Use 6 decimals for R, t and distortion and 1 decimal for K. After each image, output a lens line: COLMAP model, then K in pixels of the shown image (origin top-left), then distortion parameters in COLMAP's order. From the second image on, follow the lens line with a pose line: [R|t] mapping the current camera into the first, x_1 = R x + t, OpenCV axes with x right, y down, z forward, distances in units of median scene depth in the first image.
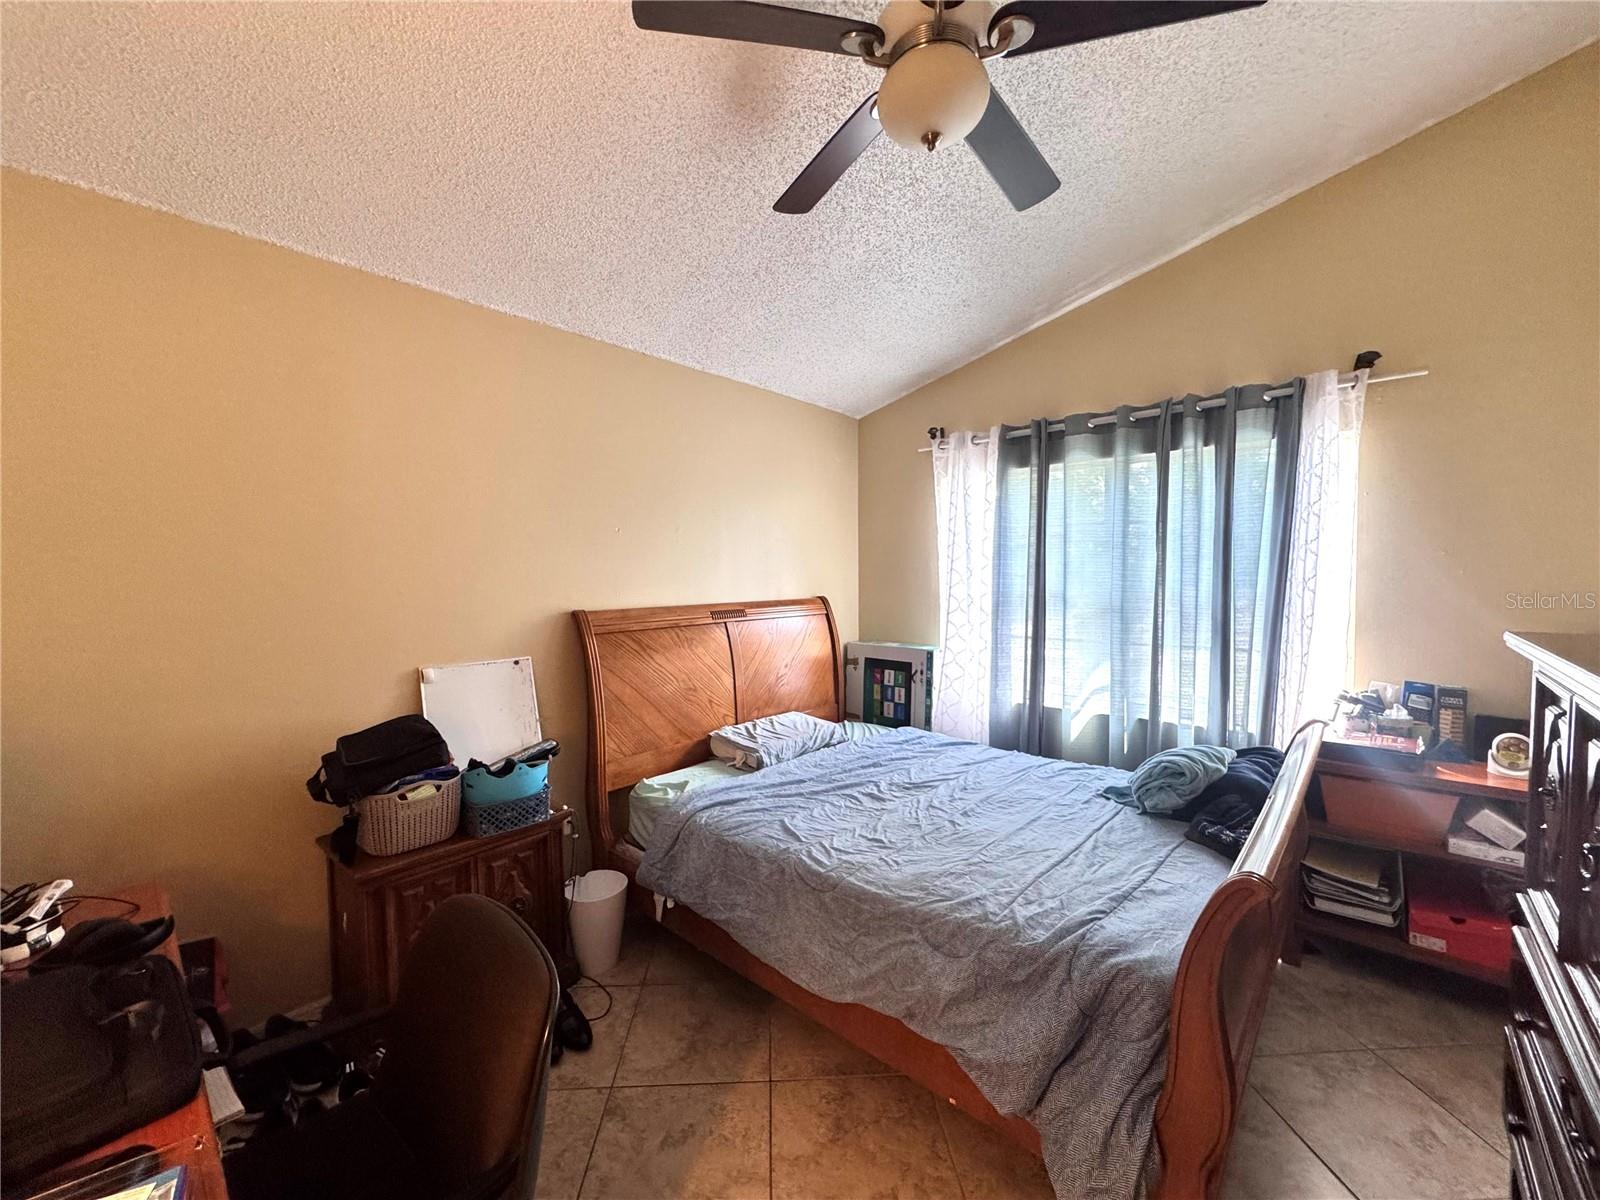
lens RADIAL K [[642.2, 0, 798.8], [0, 642.2, 607.0], [0, 0, 1]] dist [-0.002371, -0.000064]
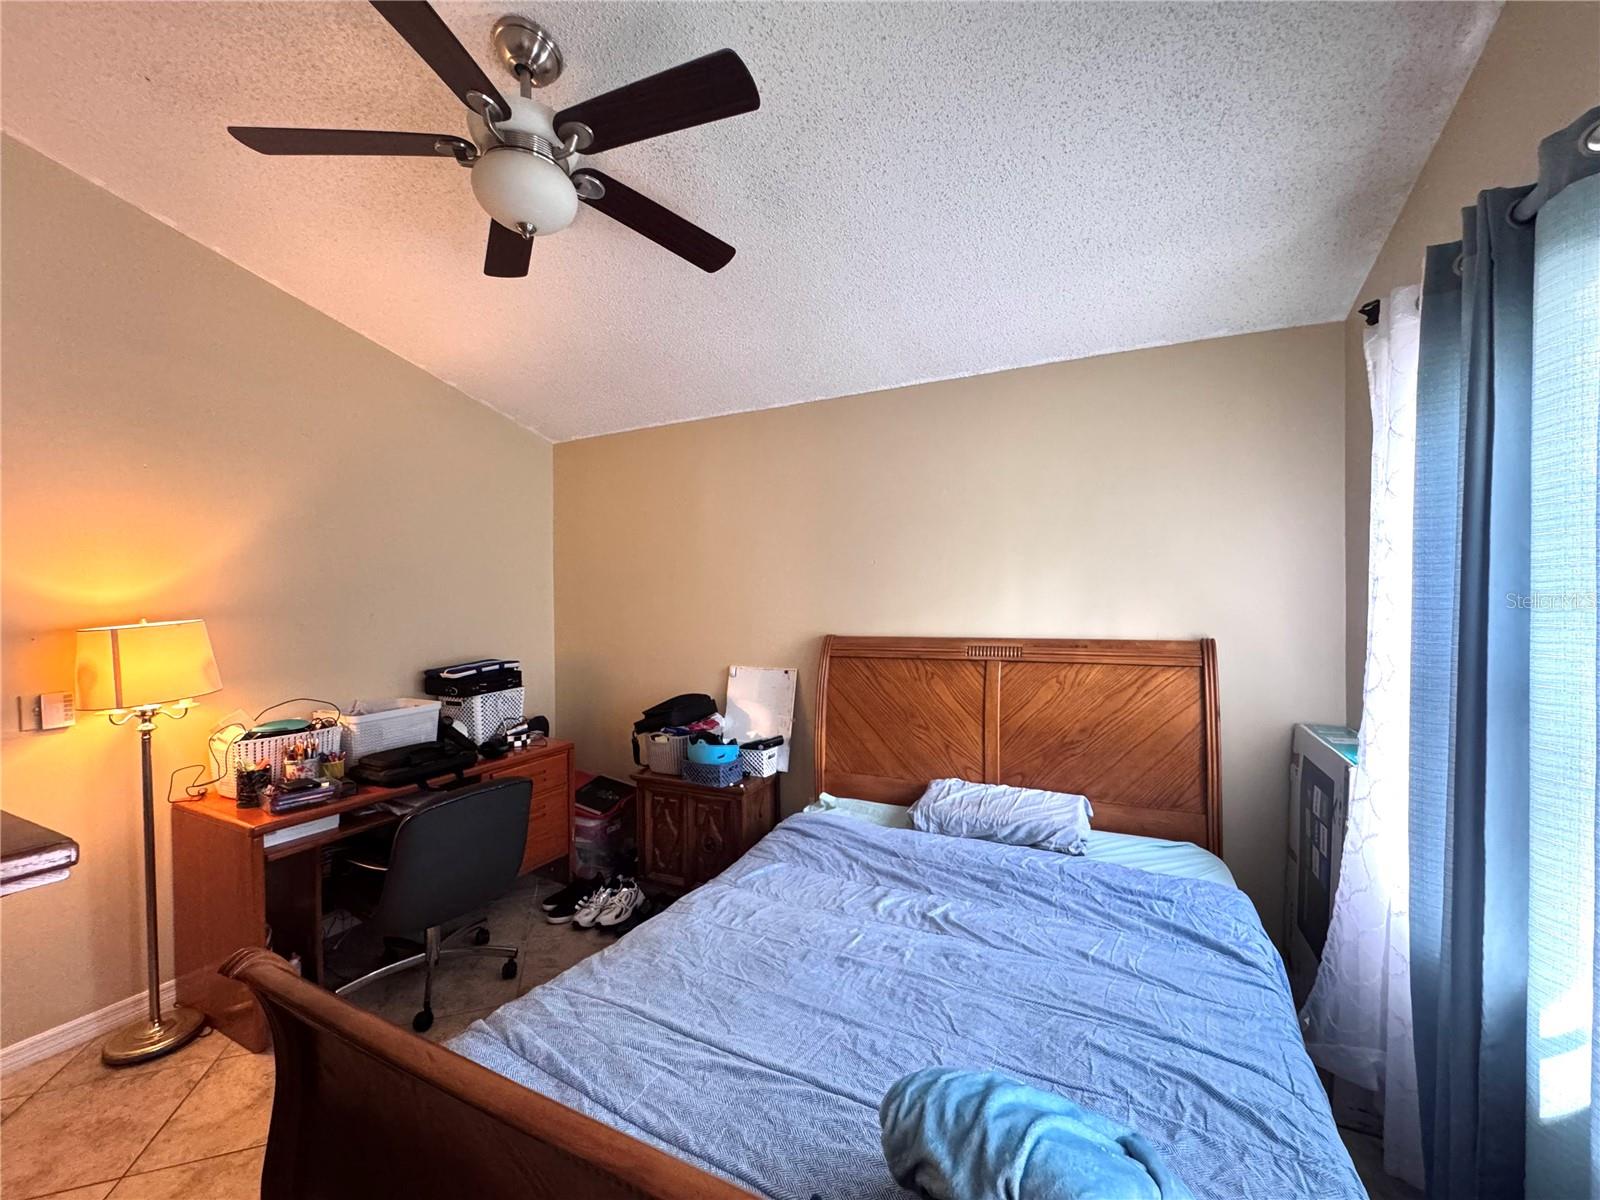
lens RADIAL K [[642.2, 0, 799.0], [0, 642.2, 602.2], [0, 0, 1]] dist [-0.002371, -0.000064]
pose [[0.266094, 0.013629, -0.963851, 0.761492], [-0.036156, 0.999338, 0.004149, -0.056544], [0.963269, 0.033745, 0.266411, 0.630612]]
